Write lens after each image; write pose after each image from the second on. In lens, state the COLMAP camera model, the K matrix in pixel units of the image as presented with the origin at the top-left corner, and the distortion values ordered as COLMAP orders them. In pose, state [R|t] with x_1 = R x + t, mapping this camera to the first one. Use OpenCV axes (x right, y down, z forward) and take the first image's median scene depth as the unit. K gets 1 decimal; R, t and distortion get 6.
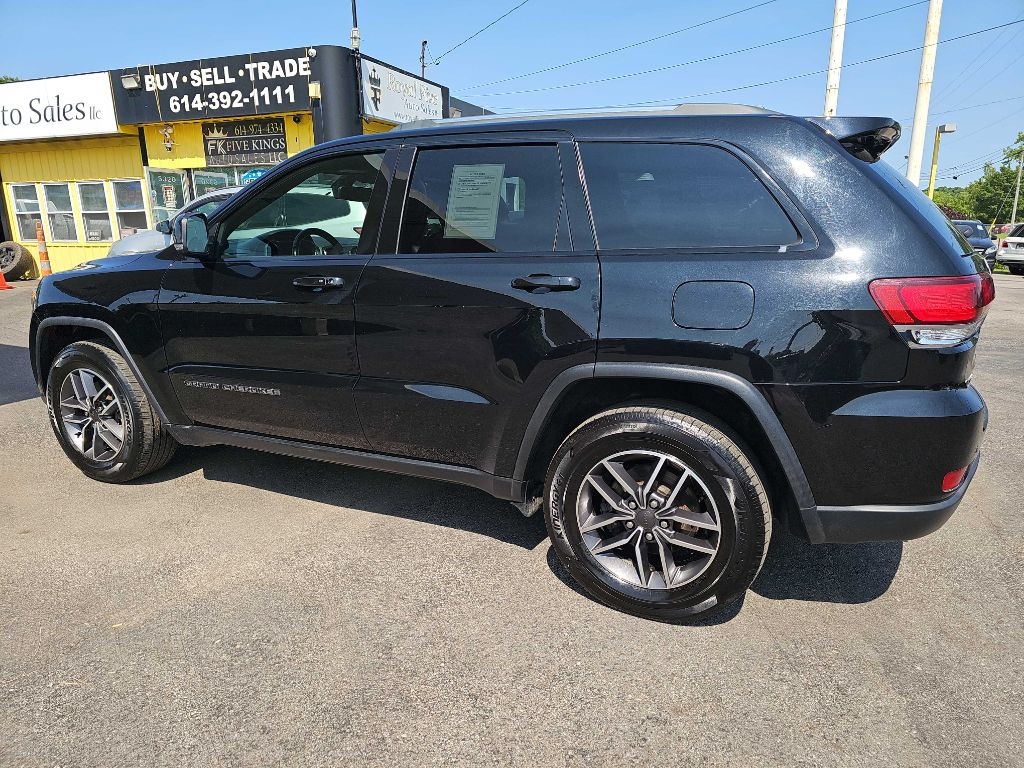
lens RADIAL K [[664.3, 0, 511.1], [0, 664.3, 383.5], [0, 0, 1]] dist [0.048779, -0.032522]
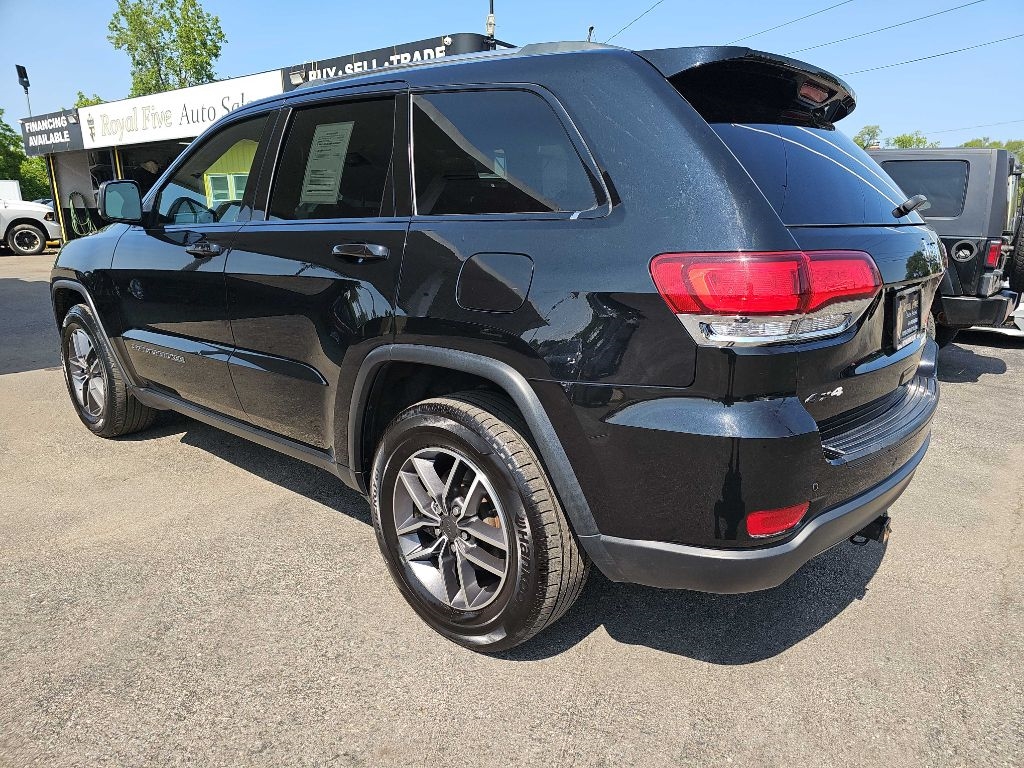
lens RADIAL K [[664.3, 0, 529.4], [0, 664.3, 389.5], [0, 0, 1]] dist [0.048779, -0.032522]
pose [[0.968514, 0.074453, -0.237565, 0.100535], [-0.070263, 0.997188, 0.026070, -0.001355], [0.238838, -0.008558, 0.971022, 0.036376]]
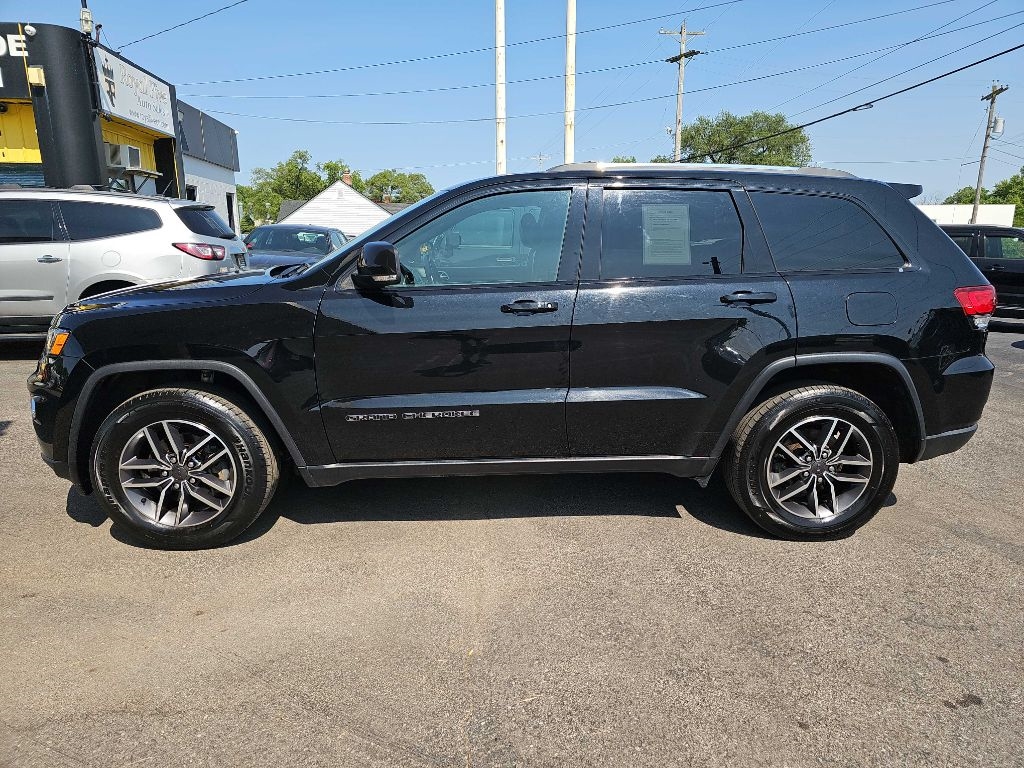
lens RADIAL K [[664.3, 0, 509.3], [0, 664.3, 383.2], [0, 0, 1]] dist [0.048779, -0.032522]
pose [[0.877355, -0.095862, 0.470169, -0.198964], [0.104472, 0.994497, 0.007817, -0.009218], [-0.468331, 0.042262, 0.882542, 0.015461]]
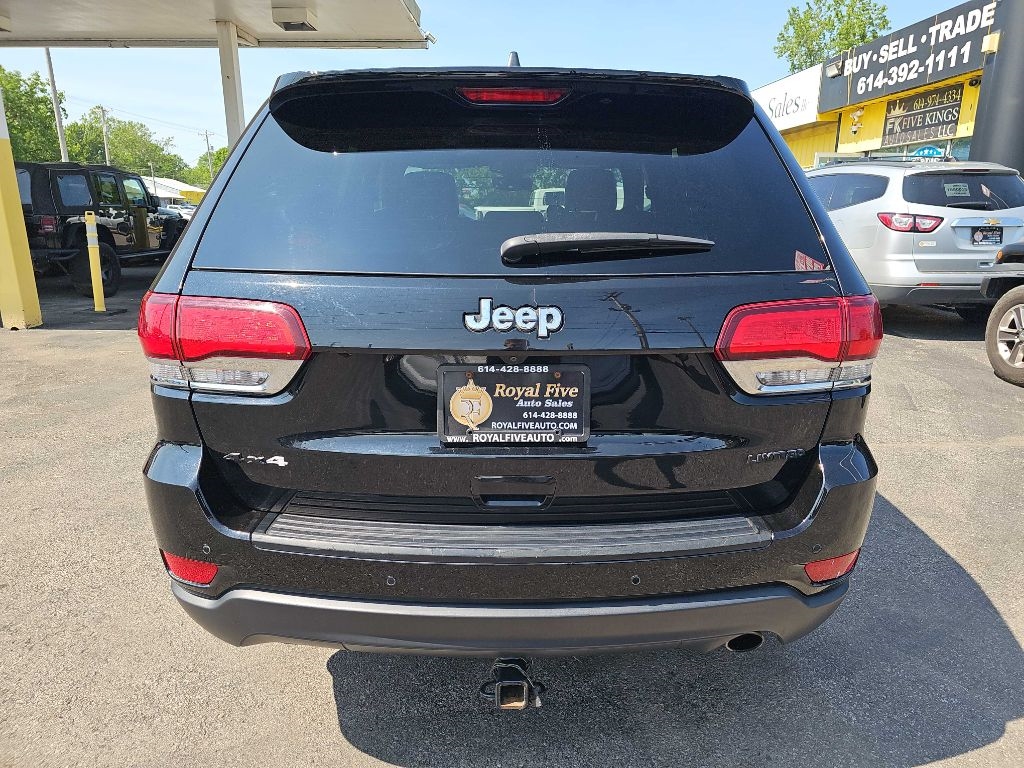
lens RADIAL K [[664.3, 0, 516.3], [0, 664.3, 384.9], [0, 0, 1]] dist [0.048779, -0.032522]
pose [[0.425893, 0.244369, -0.871148, 0.263780], [-0.222818, 0.961510, 0.160784, -0.045215], [0.876907, 0.125631, 0.463950, 0.171977]]
